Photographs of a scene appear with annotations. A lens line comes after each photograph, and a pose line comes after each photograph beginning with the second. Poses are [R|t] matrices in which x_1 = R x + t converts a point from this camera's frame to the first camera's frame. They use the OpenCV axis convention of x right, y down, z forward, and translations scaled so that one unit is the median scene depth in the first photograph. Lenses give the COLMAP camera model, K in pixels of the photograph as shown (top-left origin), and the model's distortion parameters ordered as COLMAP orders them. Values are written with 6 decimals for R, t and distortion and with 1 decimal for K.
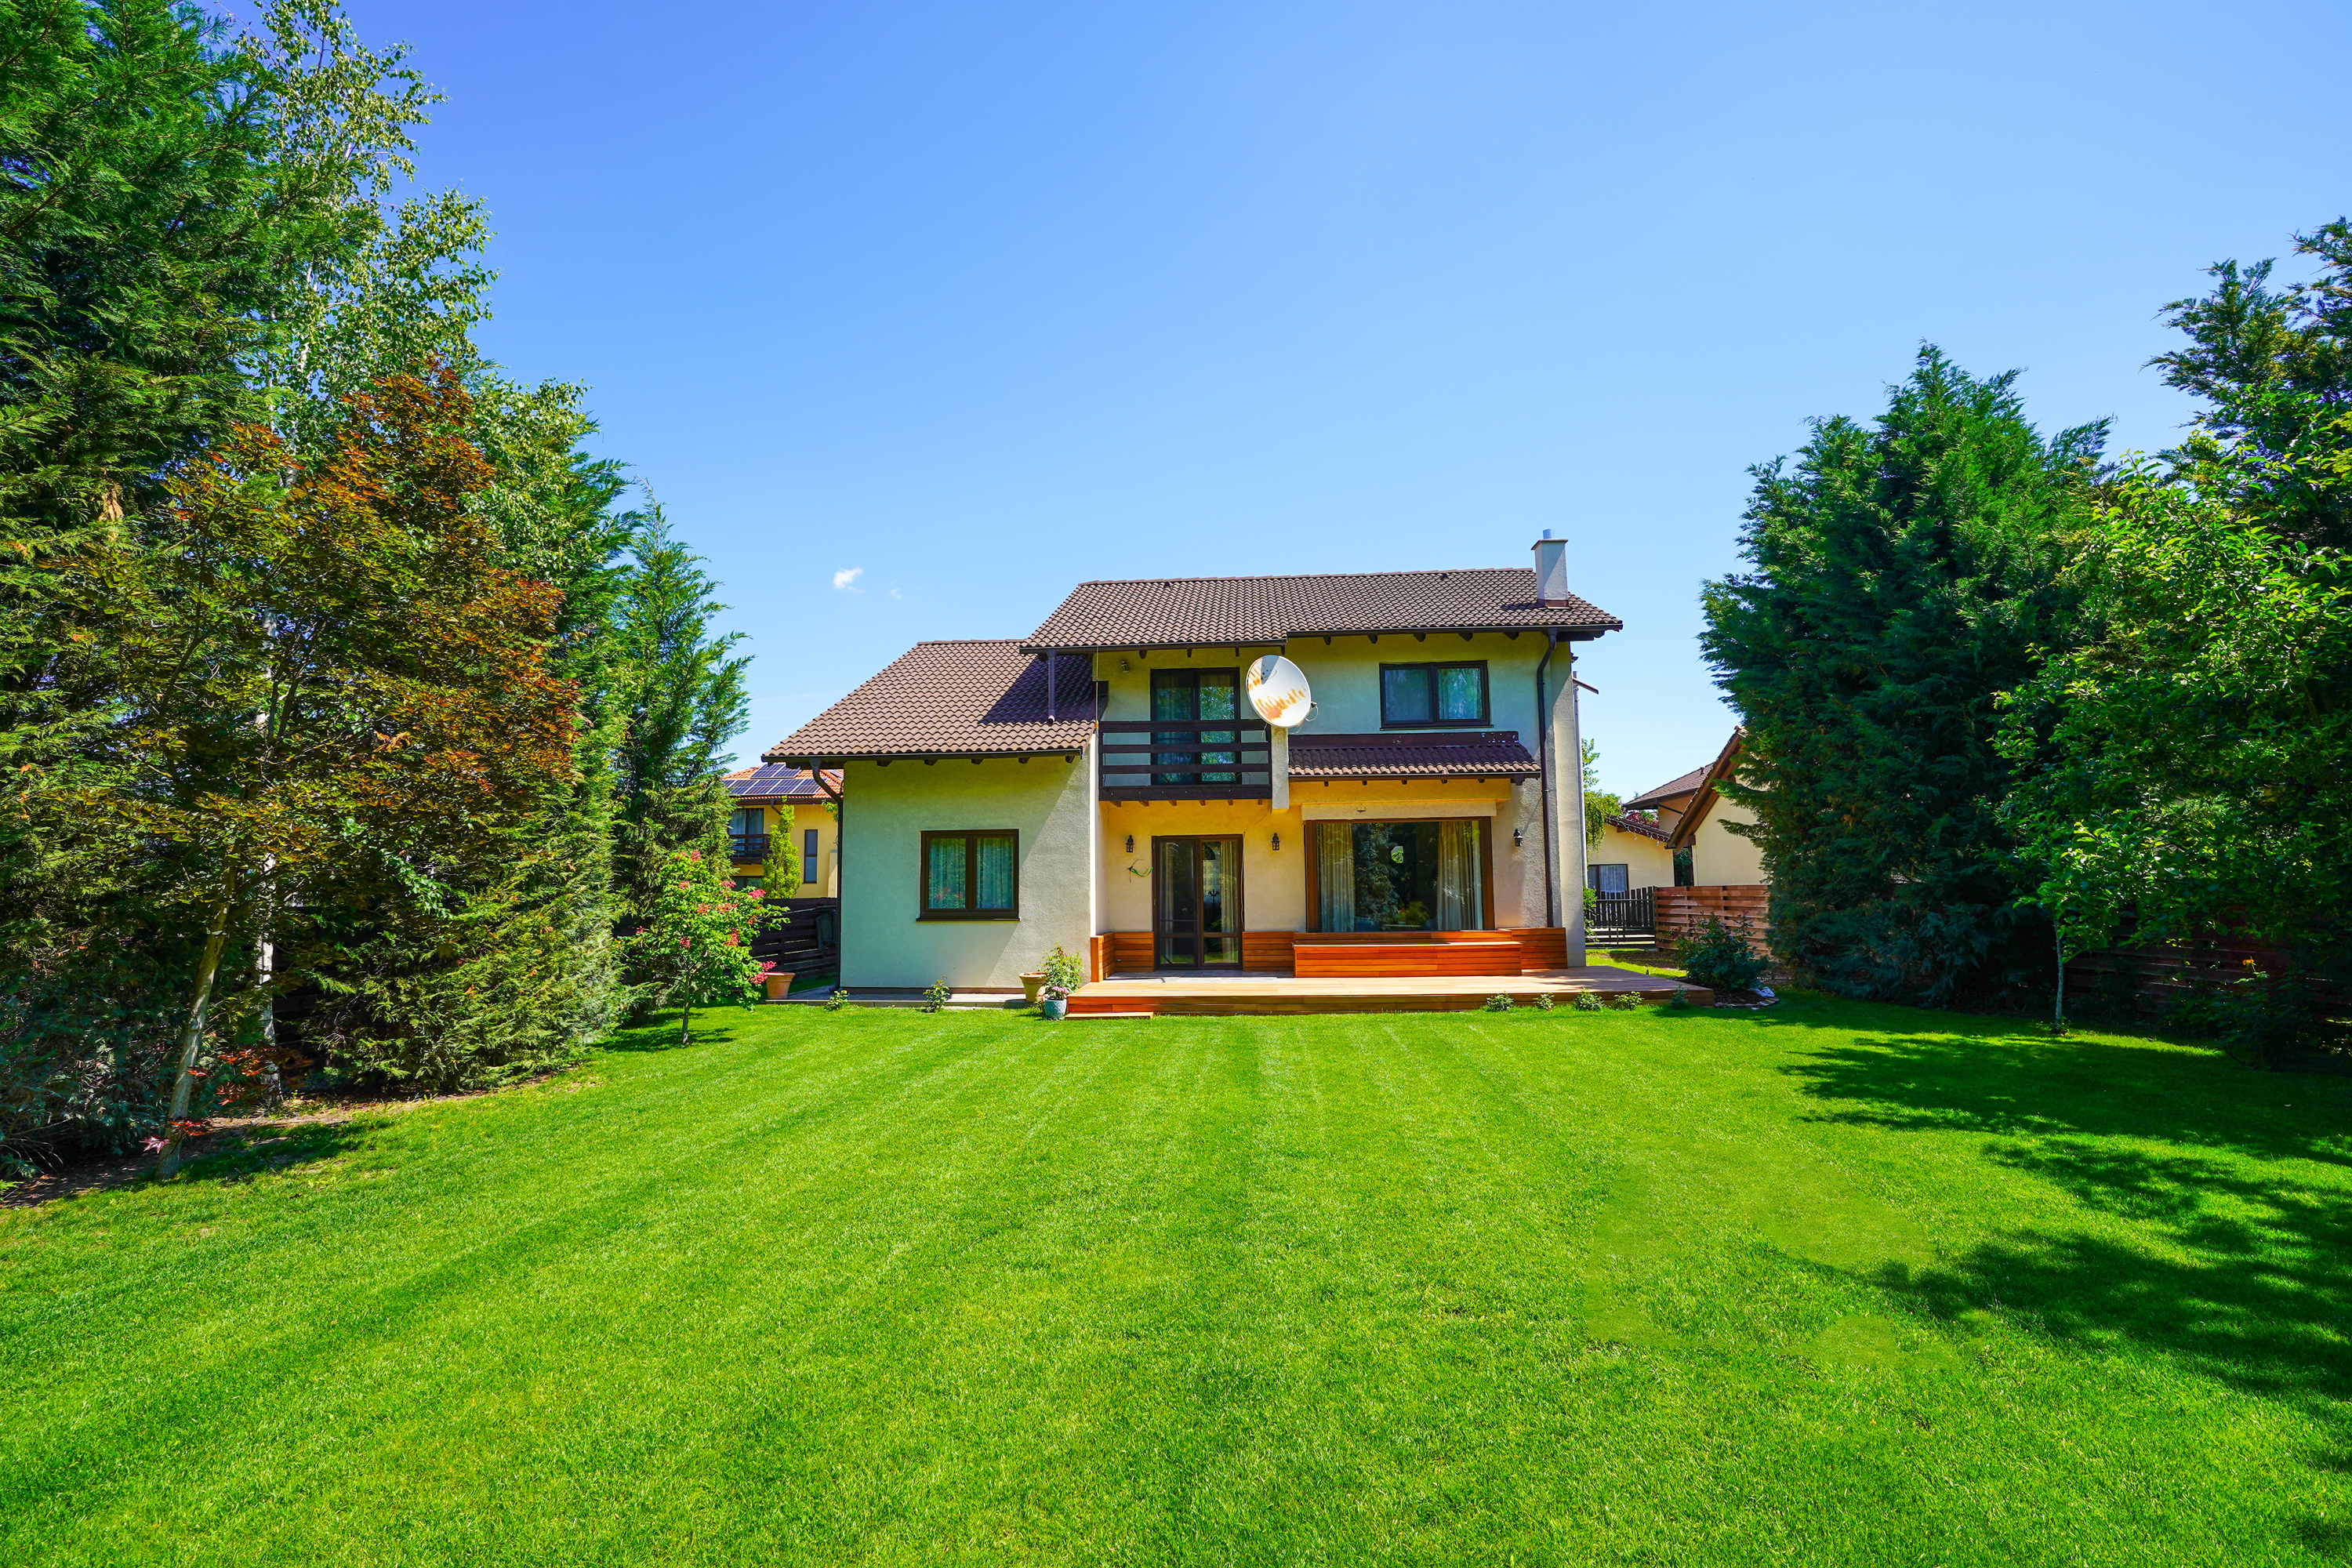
lens RADIAL K [[1086.6, 0, 1164.8], [0, 1086.6, 788.6], [0, 0, 1]] dist [-0.063021, 0.019298]
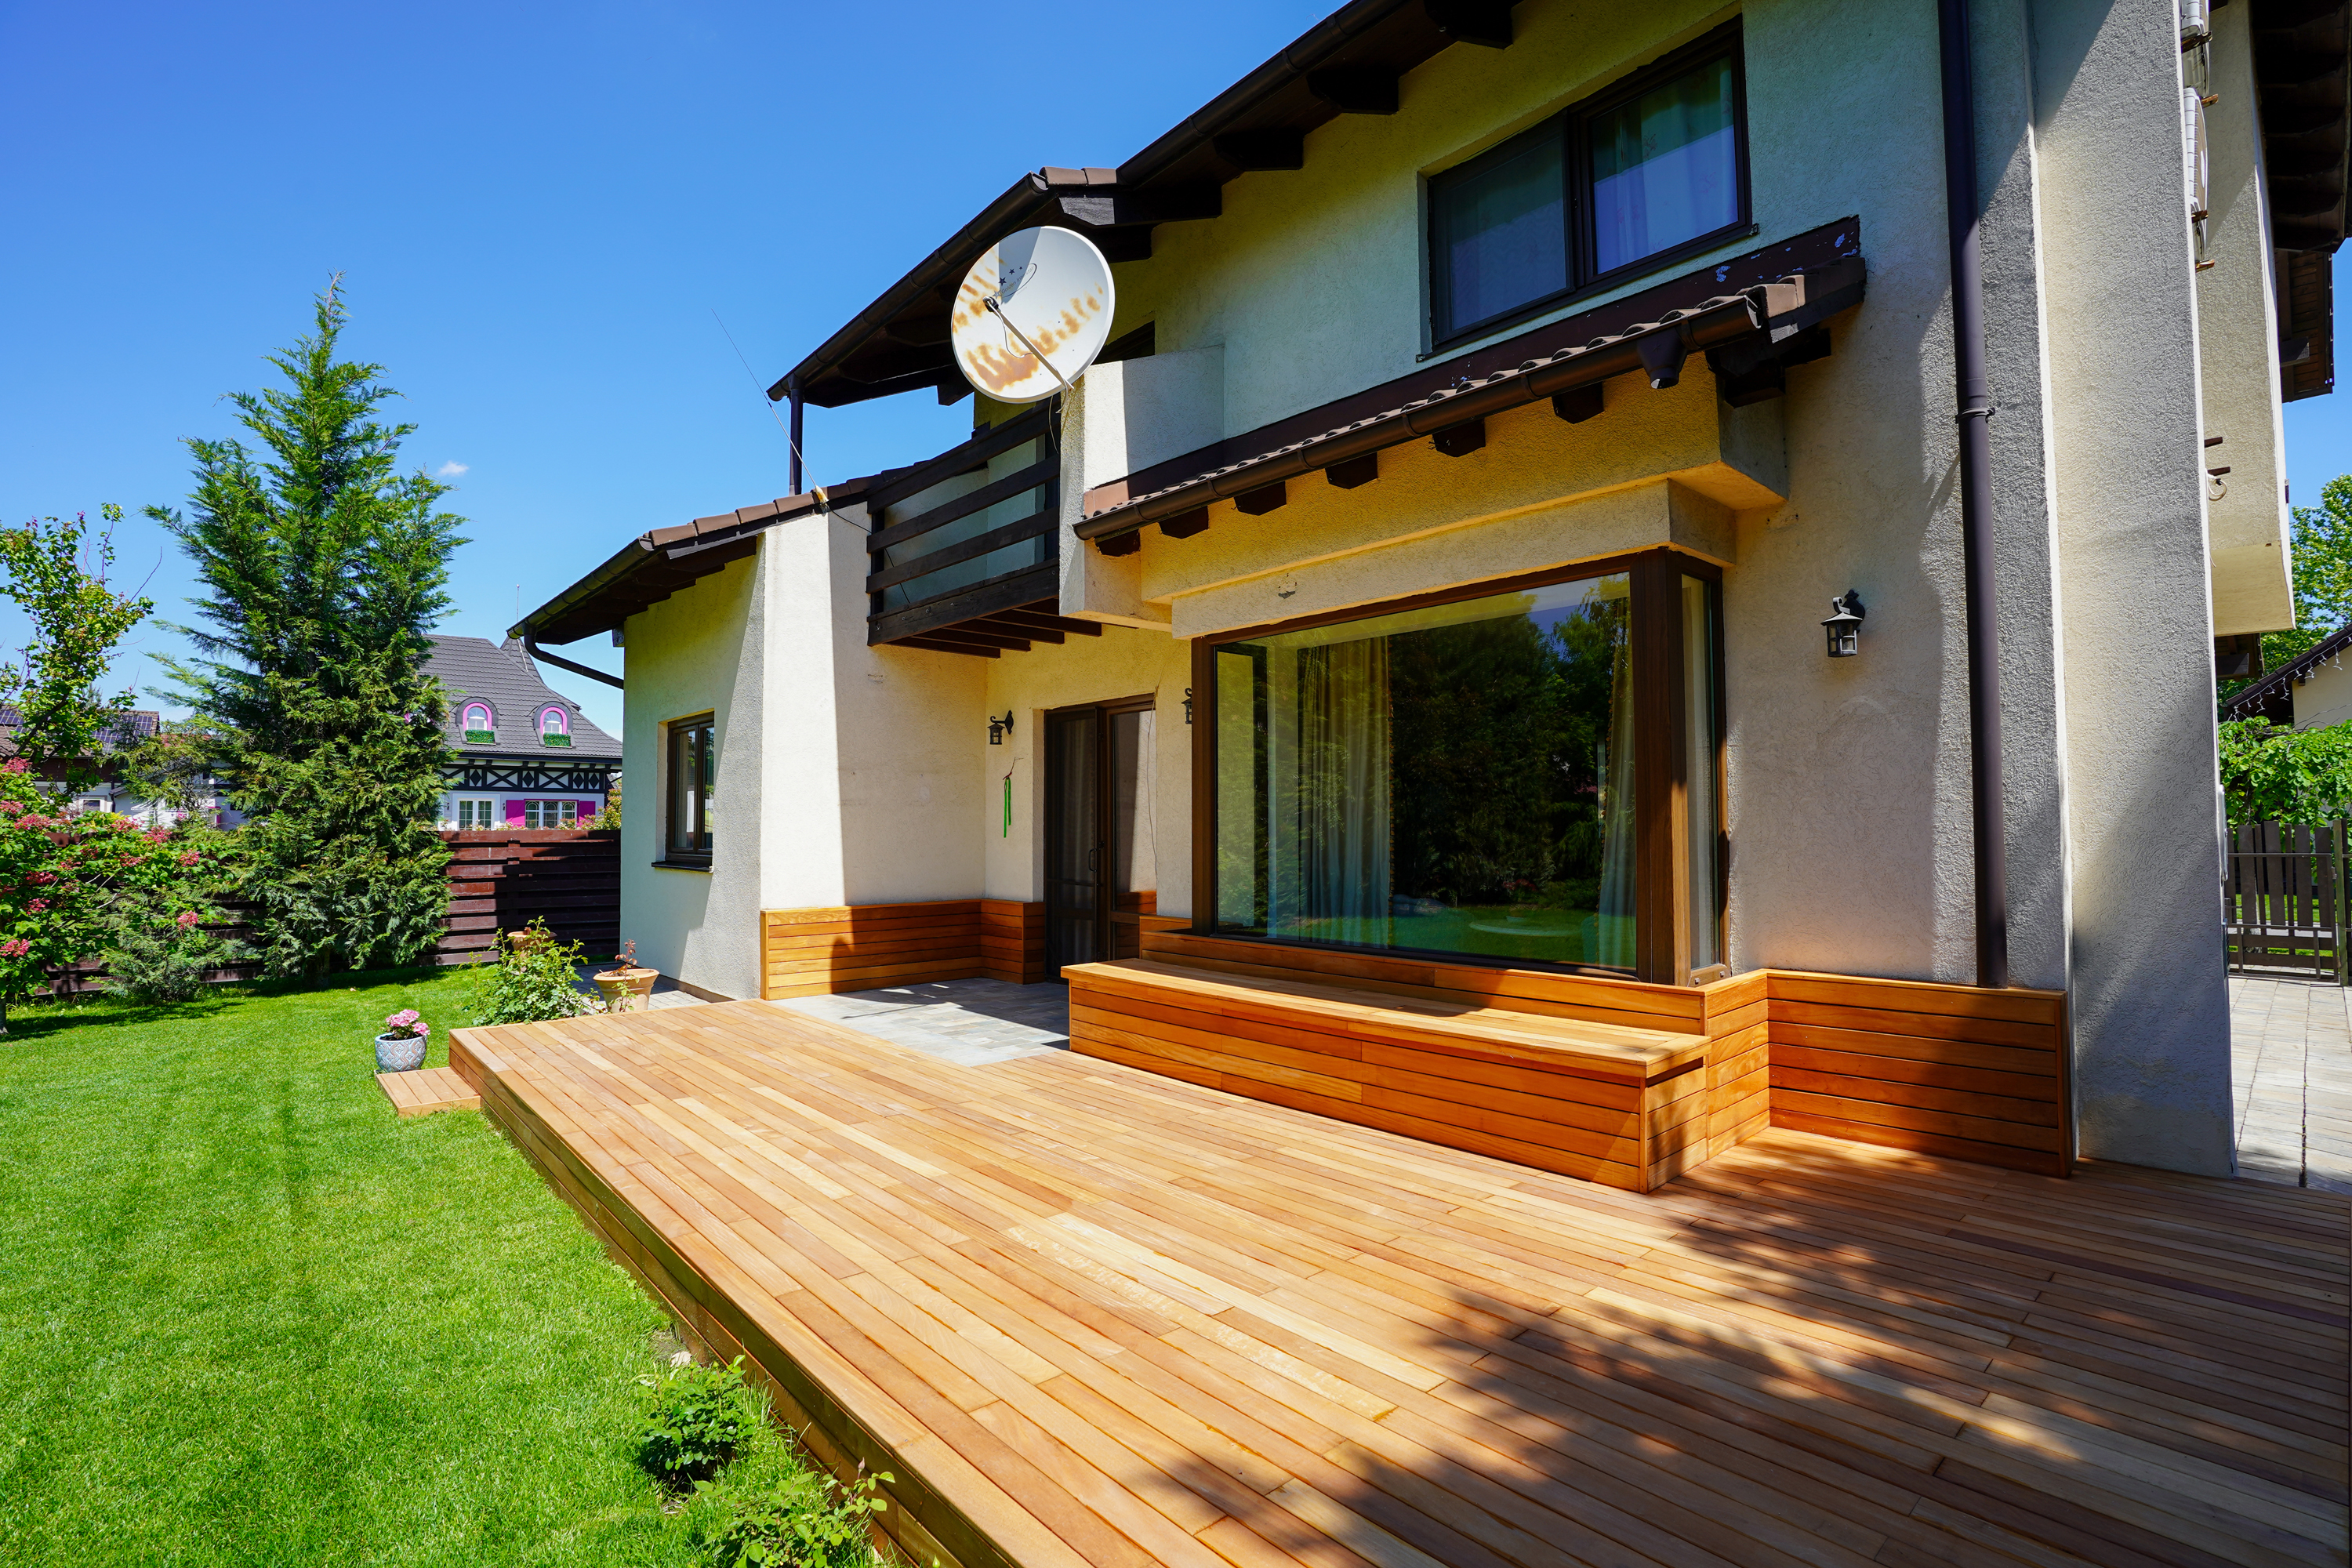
lens RADIAL K [[1086.6, 0, 1178.0], [0, 1086.6, 785.2], [0, 0, 1]] dist [-0.063021, 0.019298]
pose [[0.726543, -0.018106, -0.686882, 0.400683], [0.063856, 0.997106, 0.041259, 0.065964], [0.684147, -0.073838, 0.725597, 0.734582]]
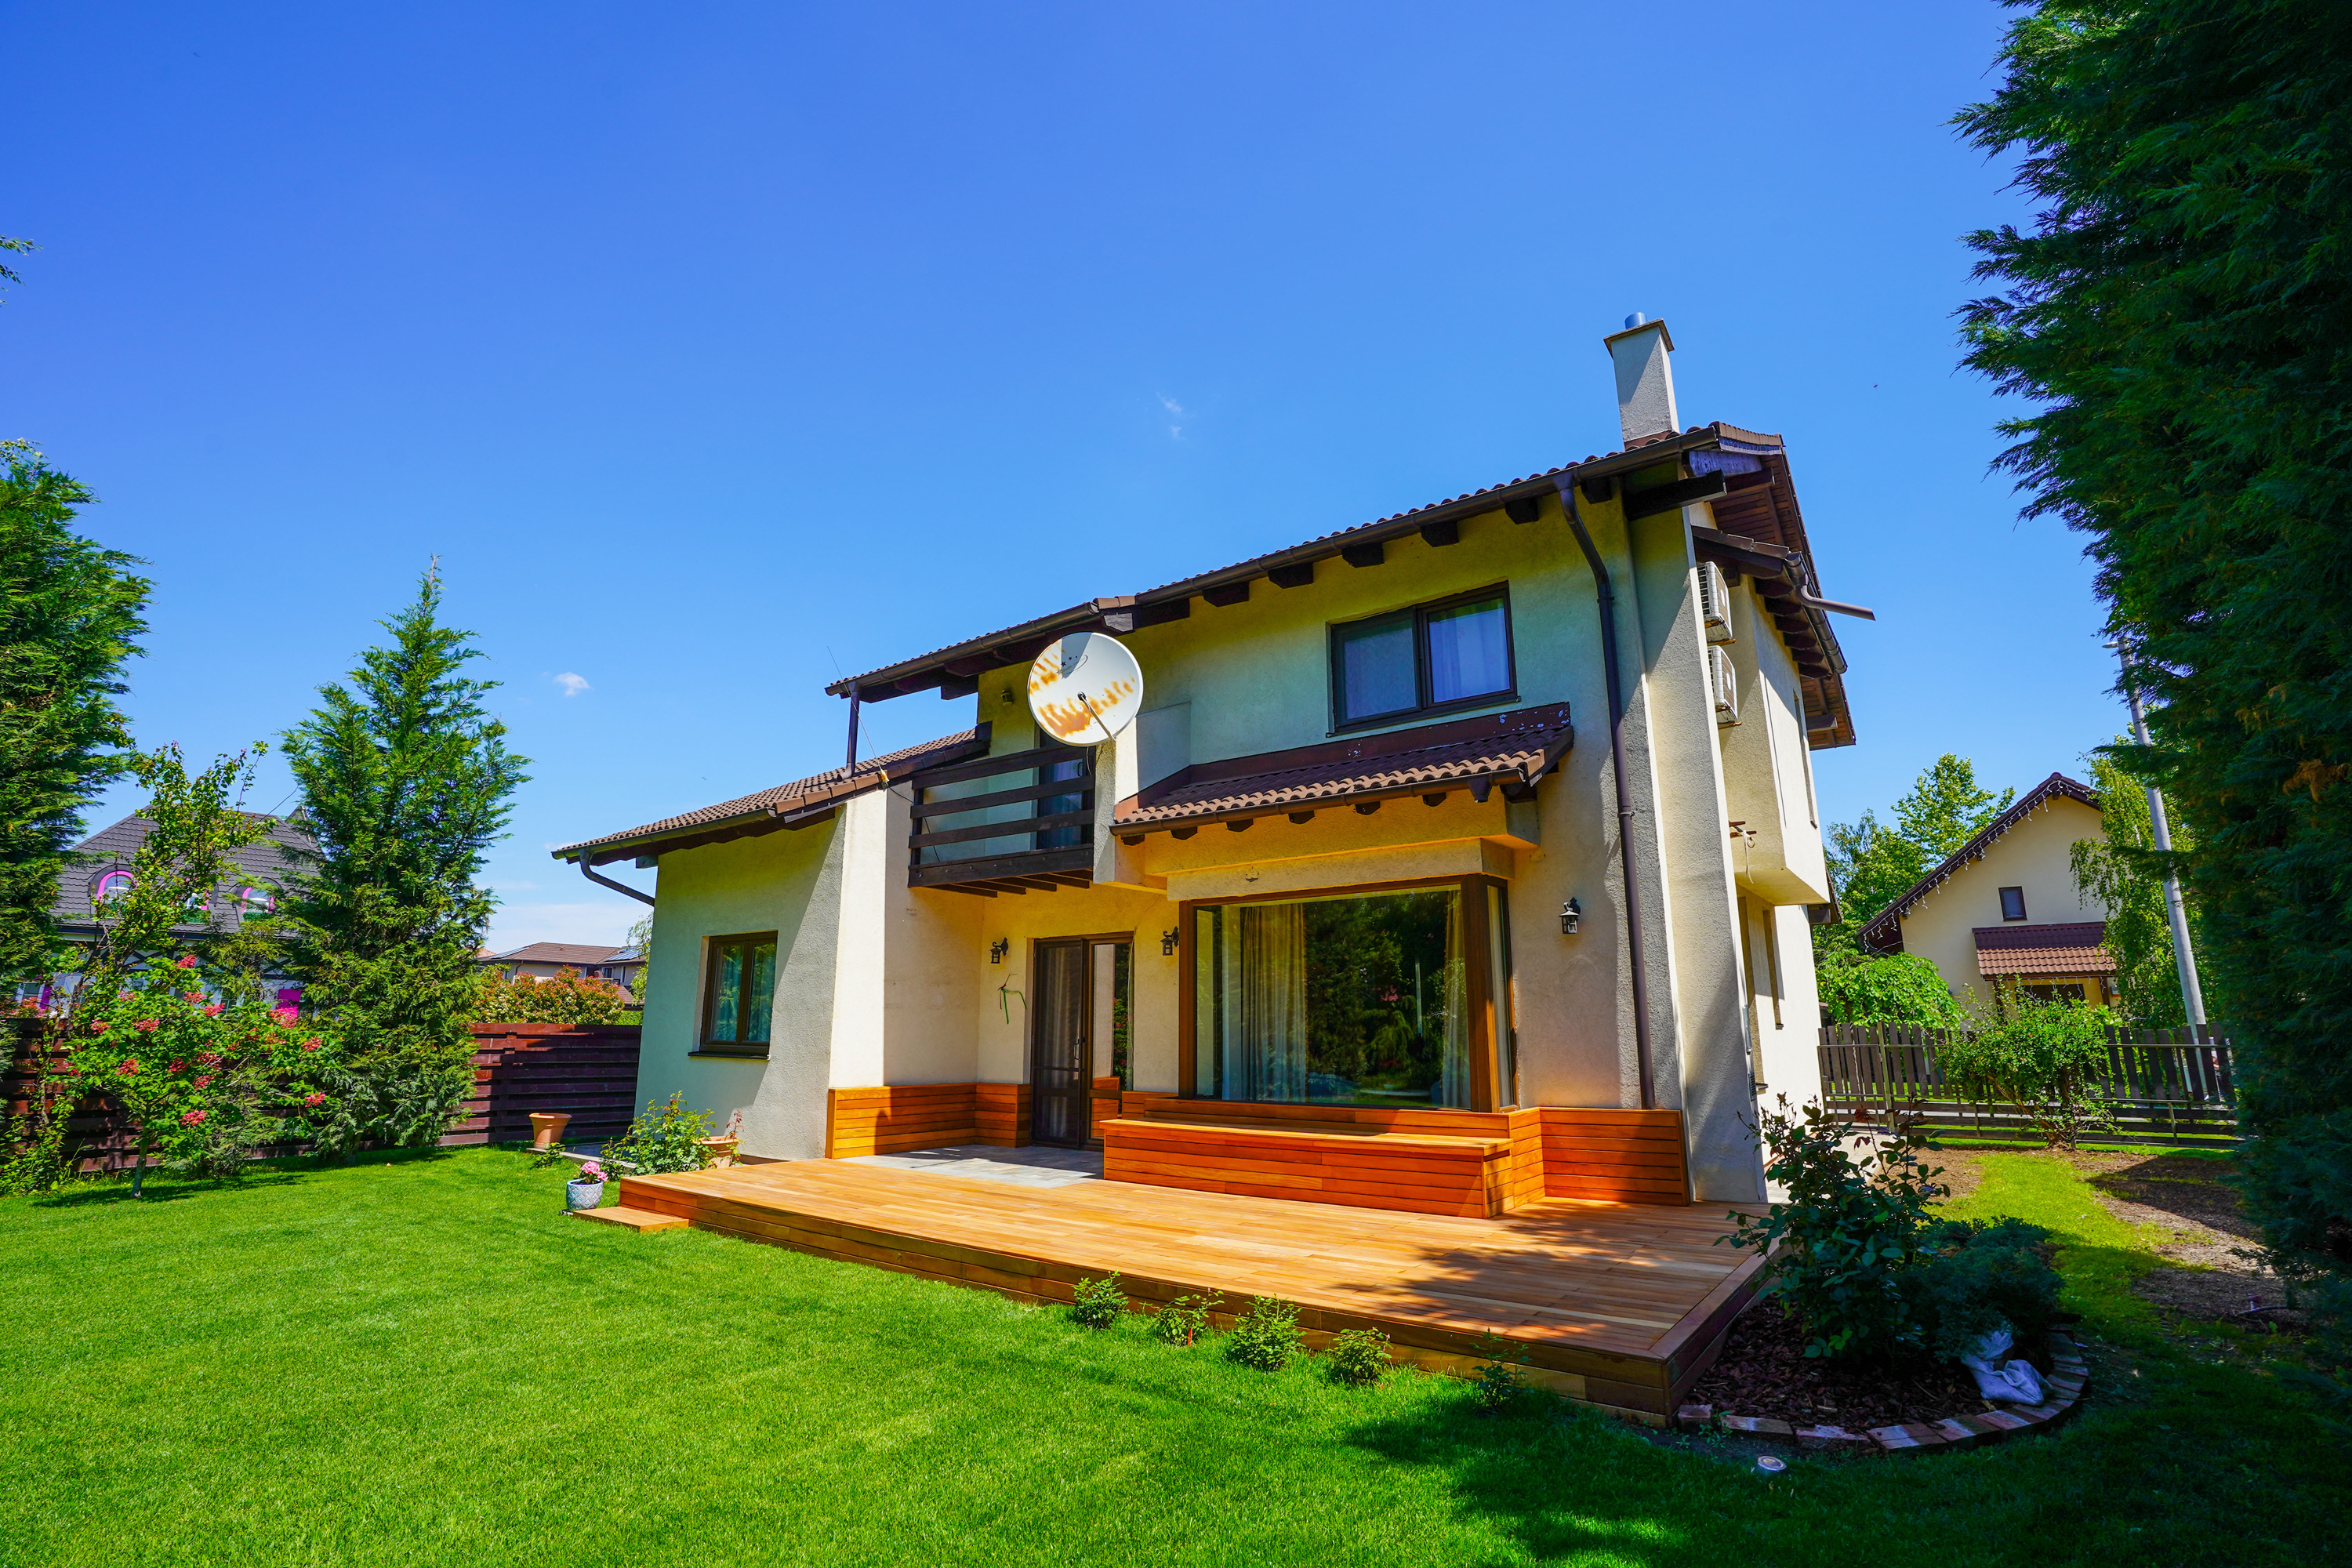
lens RADIAL K [[1086.6, 0, 1180.7], [0, 1086.6, 782.1], [0, 0, 1]] dist [-0.063021, 0.019298]
pose [[0.847596, -0.107424, -0.519654, 0.454909], [0.042648, 0.989917, -0.135075, 0.045795], [0.528925, 0.092327, 0.843632, 0.514382]]
